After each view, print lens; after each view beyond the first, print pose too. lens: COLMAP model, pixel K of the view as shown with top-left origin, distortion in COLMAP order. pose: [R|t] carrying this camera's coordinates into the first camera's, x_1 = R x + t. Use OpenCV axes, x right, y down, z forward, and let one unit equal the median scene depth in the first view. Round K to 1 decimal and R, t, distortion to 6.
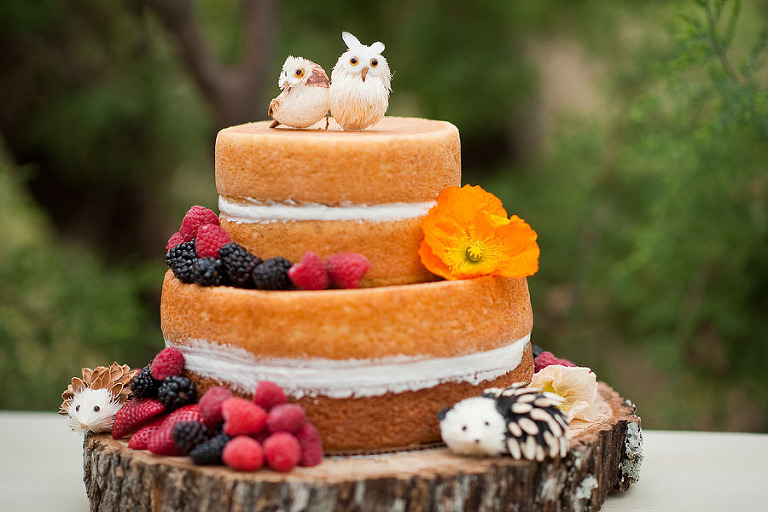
lens RADIAL K [[1931.6, 0, 384.0], [0, 1931.6, 256.0], [0, 0, 1]] dist [-0.128851, 0.024350]
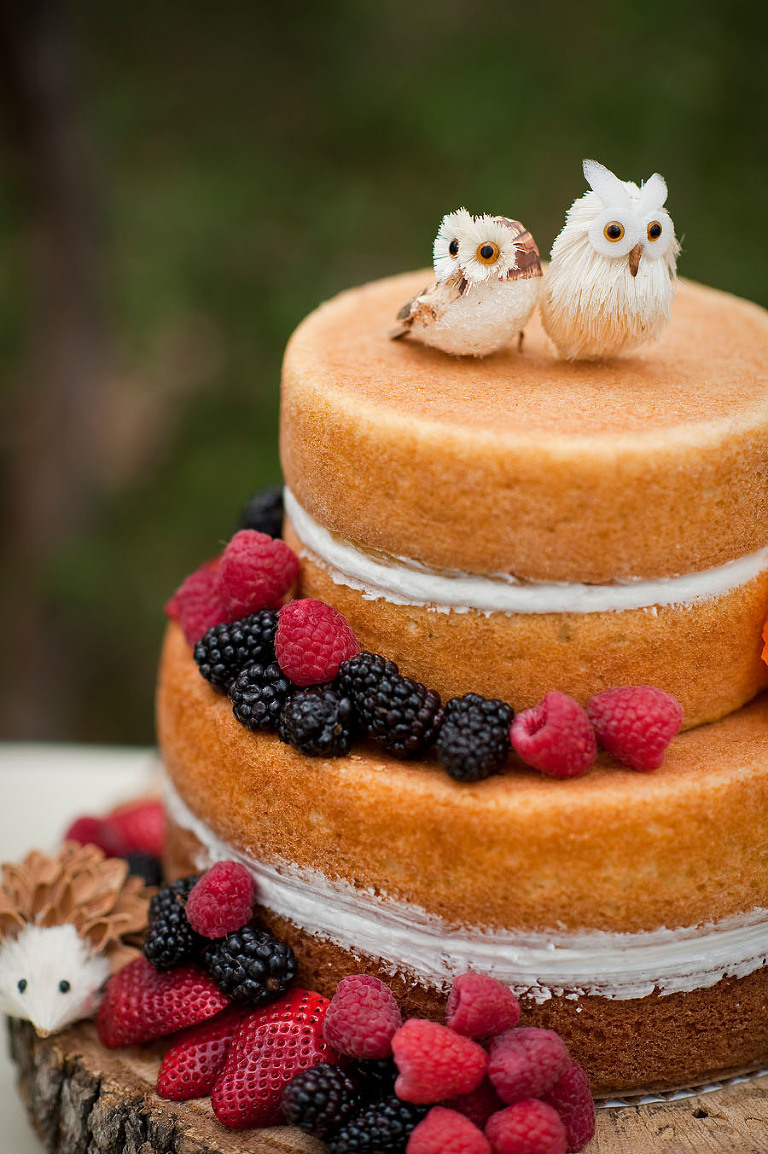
lens RADIAL K [[2902.5, 0, 384.0], [0, 2902.5, 577.0], [0, 0, 1]] dist [-0.128851, 0.024350]
pose [[0.984375, -0.048808, 0.169184, -0.193136], [-0.001264, 0.958833, 0.283968, -0.223069], [-0.176079, -0.279745, 0.943790, 0.361635]]
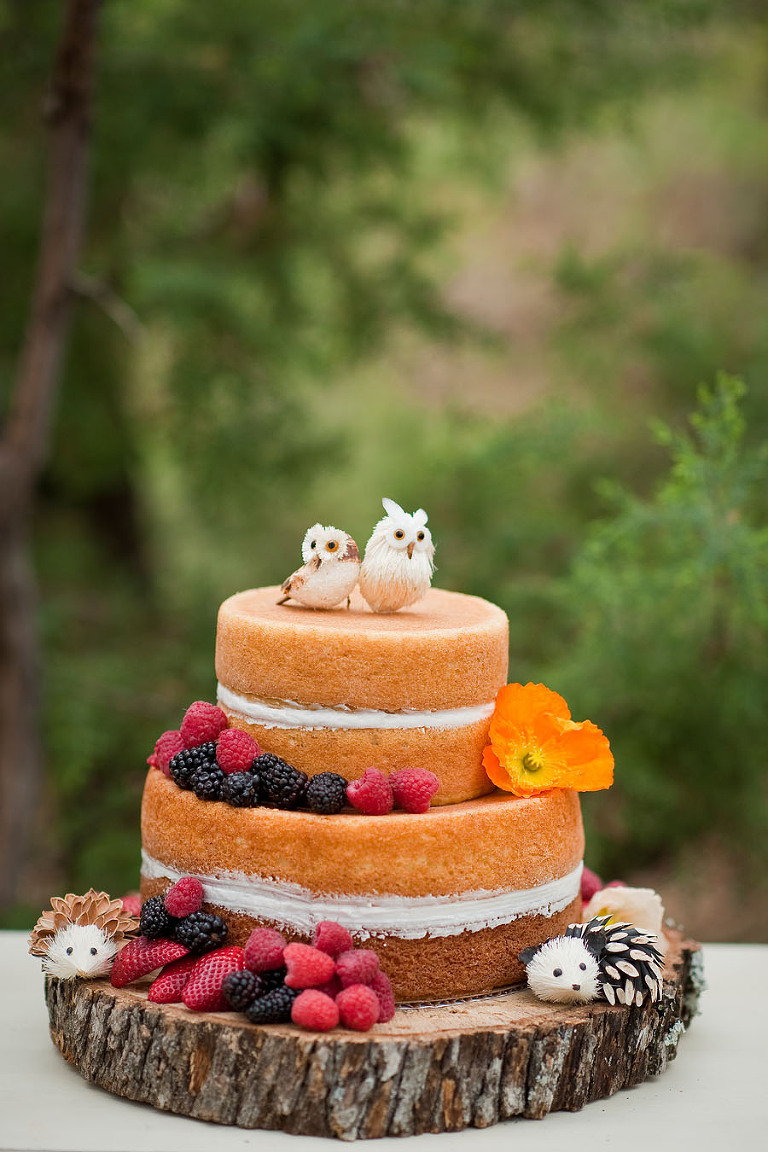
lens RADIAL K [[2897.5, 0, 384.0], [0, 2897.5, 576.0], [0, 0, 1]] dist [-0.128851, 0.024350]
pose [[0.967336, 0.009538, 0.253319, -0.355520], [-0.013899, 0.999784, 0.015432, -0.105946], [-0.253117, -0.018449, 0.967260, -0.234730]]
